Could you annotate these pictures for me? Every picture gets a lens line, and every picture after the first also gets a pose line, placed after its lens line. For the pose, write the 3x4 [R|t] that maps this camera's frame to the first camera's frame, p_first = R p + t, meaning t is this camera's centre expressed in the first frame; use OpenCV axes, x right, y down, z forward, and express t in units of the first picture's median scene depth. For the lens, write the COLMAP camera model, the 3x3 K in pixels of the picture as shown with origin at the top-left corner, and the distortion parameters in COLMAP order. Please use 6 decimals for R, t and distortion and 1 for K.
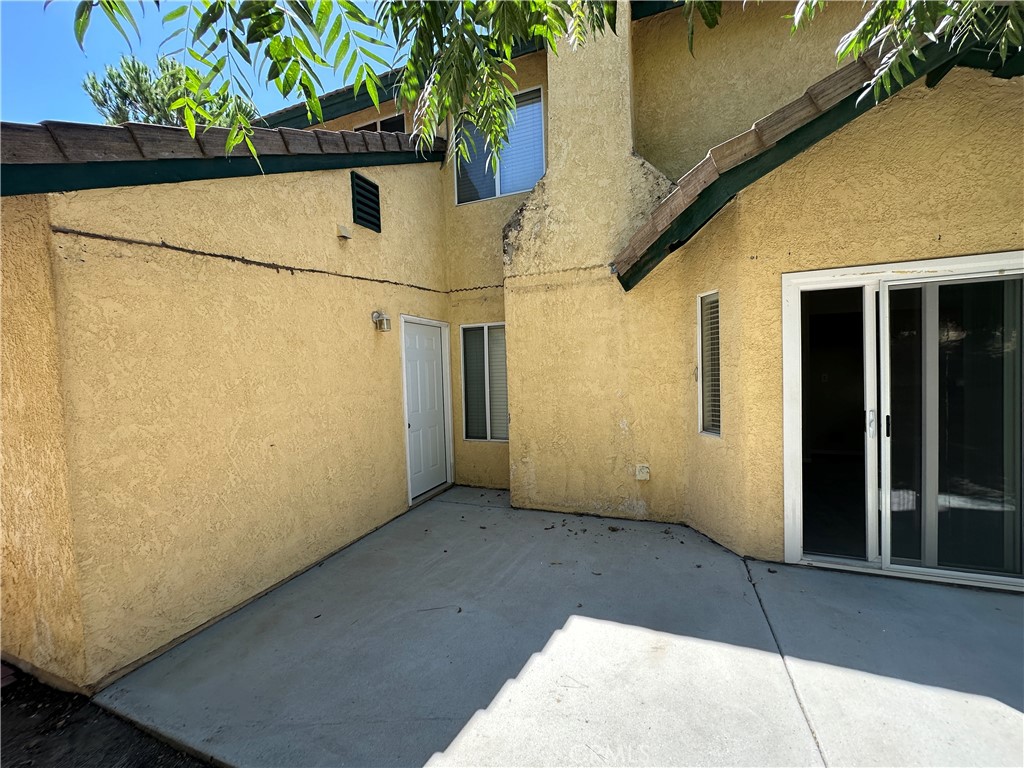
lens RADIAL K [[409.1, 0, 505.4], [0, 409.1, 384.4], [0, 0, 1]] dist [-0.001287, -0.000091]
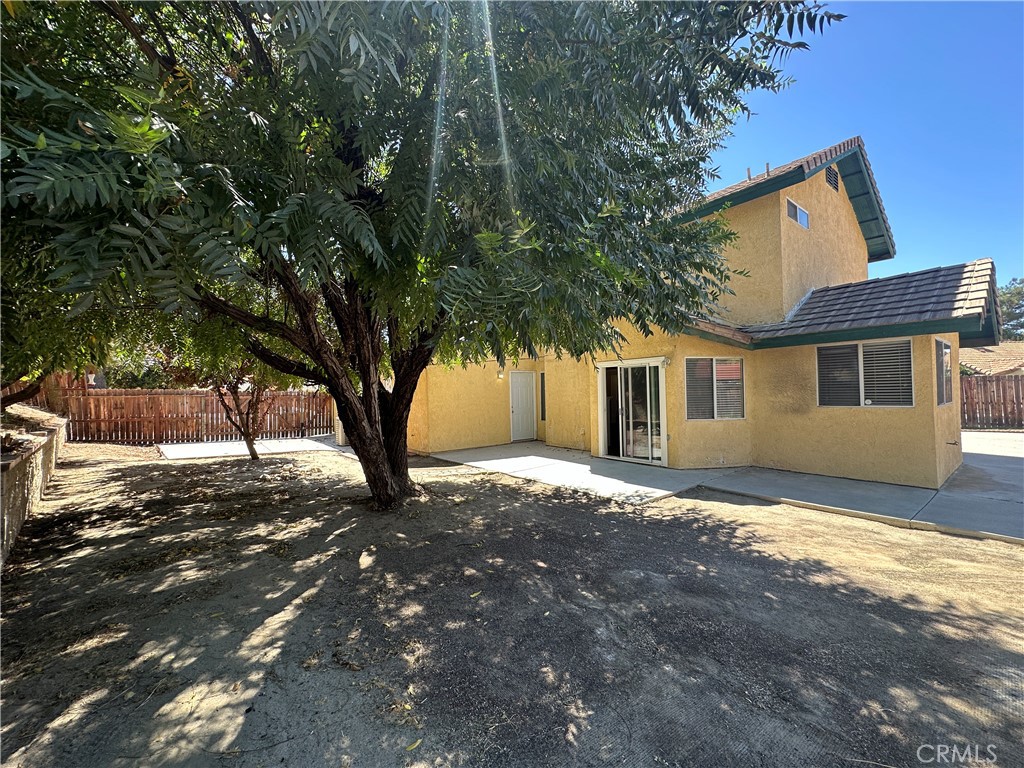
lens RADIAL K [[407.0, 0, 510.1], [0, 407.0, 385.1], [0, 0, 1]] dist [-0.003234, -0.000453]
pose [[0.858779, 0.006207, -0.512308, 1.602427], [-0.026327, 0.999140, -0.032027, 0.018050], [0.511669, 0.040991, 0.858204, -1.877258]]
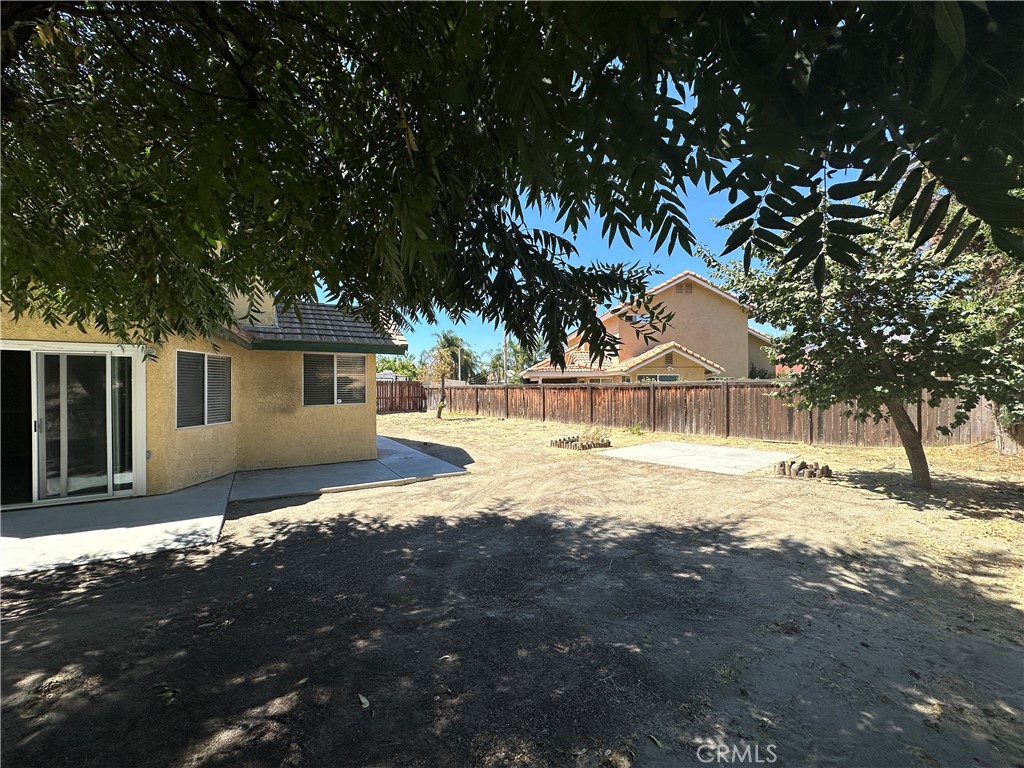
lens RADIAL K [[409.1, 0, 505.4], [0, 409.1, 384.4], [0, 0, 1]] dist [-0.001287, -0.000091]
pose [[0.614669, 0.030078, 0.788212, 0.684825], [0.012153, 0.998793, -0.047590, 0.021829], [-0.788692, 0.038831, 0.613561, -1.668227]]
